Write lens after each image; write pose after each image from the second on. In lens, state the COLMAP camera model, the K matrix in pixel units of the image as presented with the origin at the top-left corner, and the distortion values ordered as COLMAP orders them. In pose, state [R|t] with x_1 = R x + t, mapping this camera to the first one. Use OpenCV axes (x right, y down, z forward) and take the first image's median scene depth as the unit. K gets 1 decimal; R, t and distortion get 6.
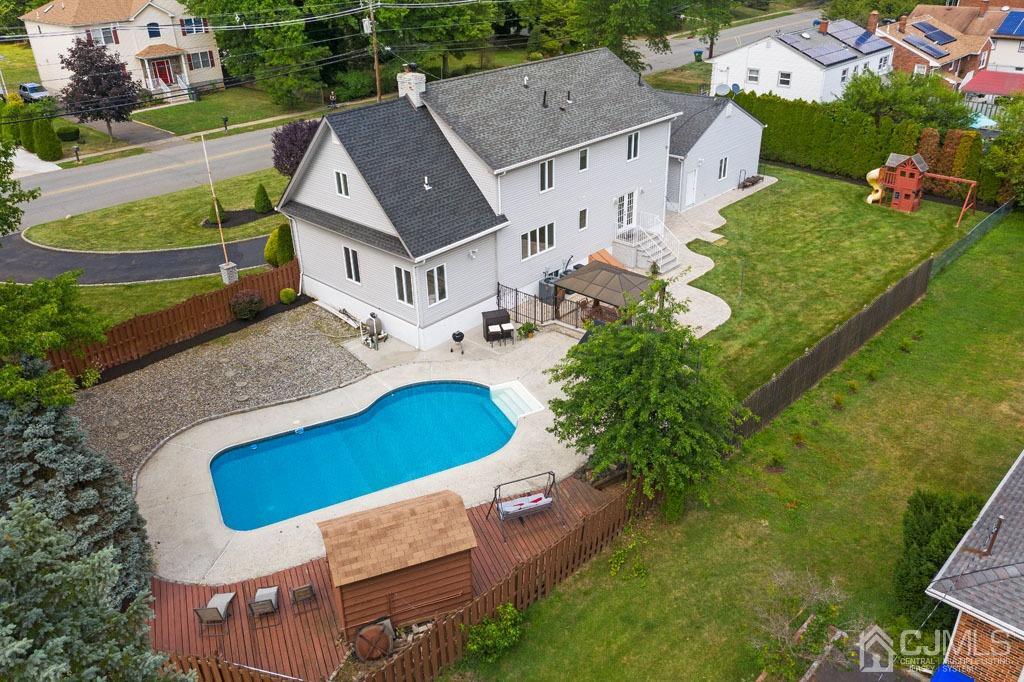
lens RADIAL K [[809.9, 0, 511.0], [0, 809.9, 345.4], [0, 0, 1]] dist [-0.008991, 0.011724]
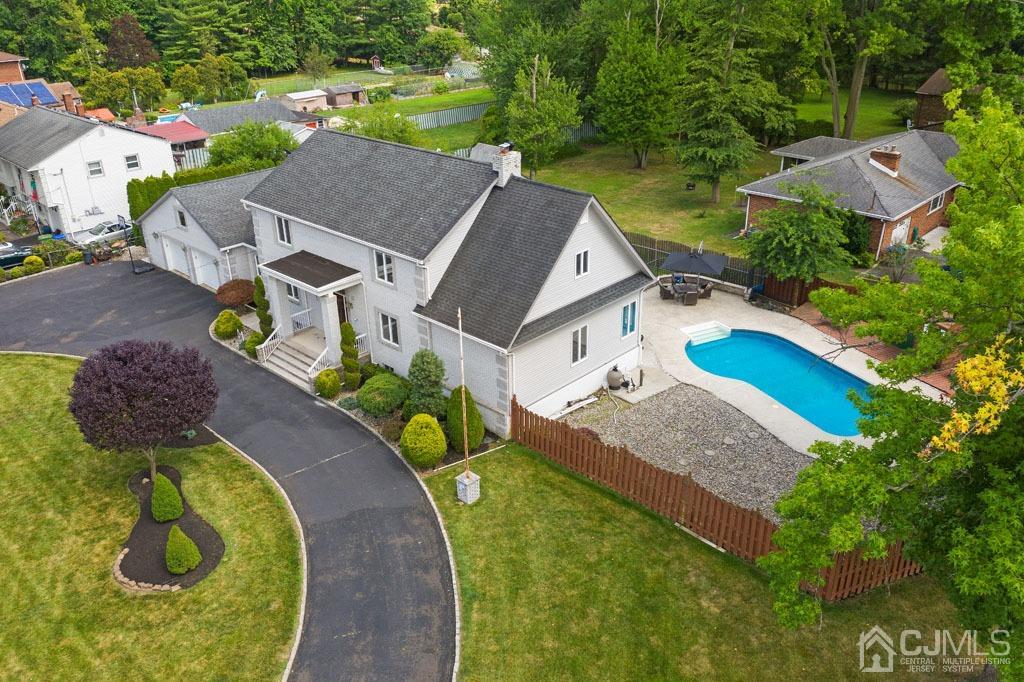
lens RADIAL K [[809.9, 0, 508.9], [0, 809.9, 343.4], [0, 0, 1]] dist [-0.008991, 0.011724]
pose [[0.004681, -0.412923, 0.910754, -1.026129], [0.487635, 0.796080, 0.358425, -0.465650], [-0.873035, 0.442438, 0.205082, 0.833819]]
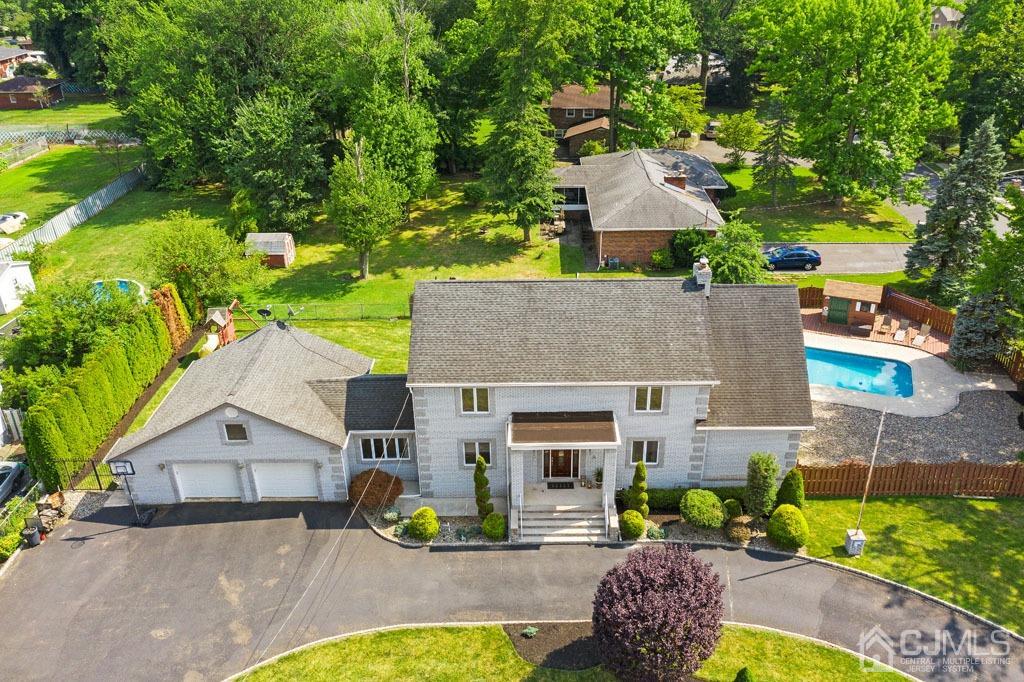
lens RADIAL K [[809.9, 0, 508.3], [0, 809.9, 333.7], [0, 0, 1]] dist [-0.008991, 0.011724]
pose [[-0.678616, -0.302057, 0.669508, -0.663922], [0.375188, 0.641073, 0.669521, -1.040065], [-0.631438, 0.705540, -0.321715, 1.474527]]
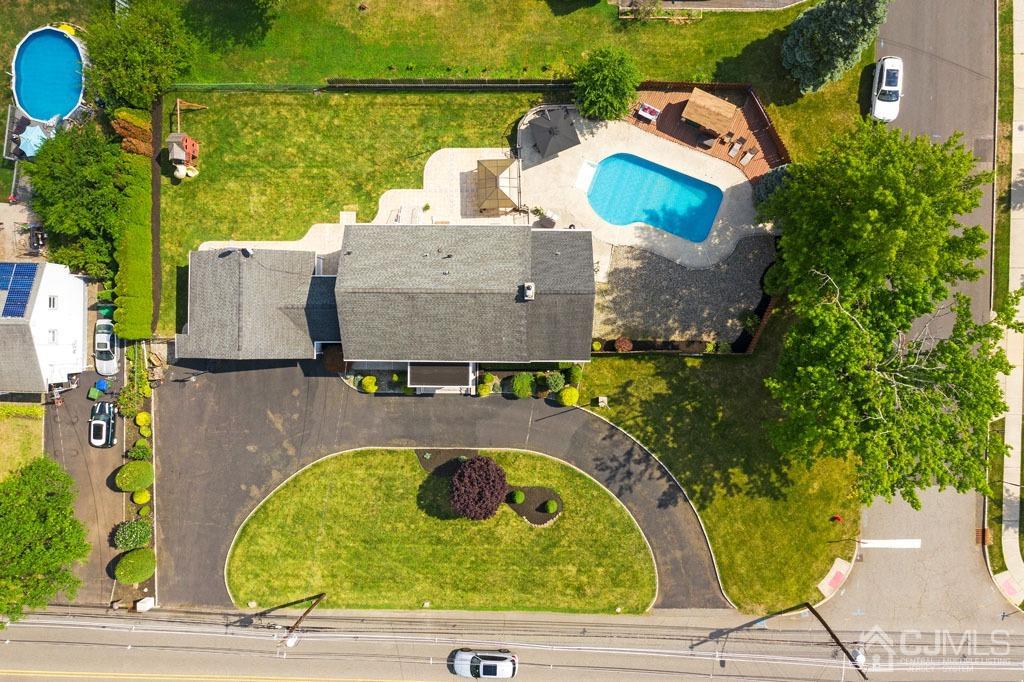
lens RADIAL K [[809.9, 0, 510.5], [0, 809.9, 334.7], [0, 0, 1]] dist [-0.008991, 0.011724]
pose [[-0.680795, -0.731133, 0.044293, -0.217918], [0.392030, -0.312624, 0.865205, -1.649740], [-0.618733, 0.606392, 0.499459, 0.247183]]
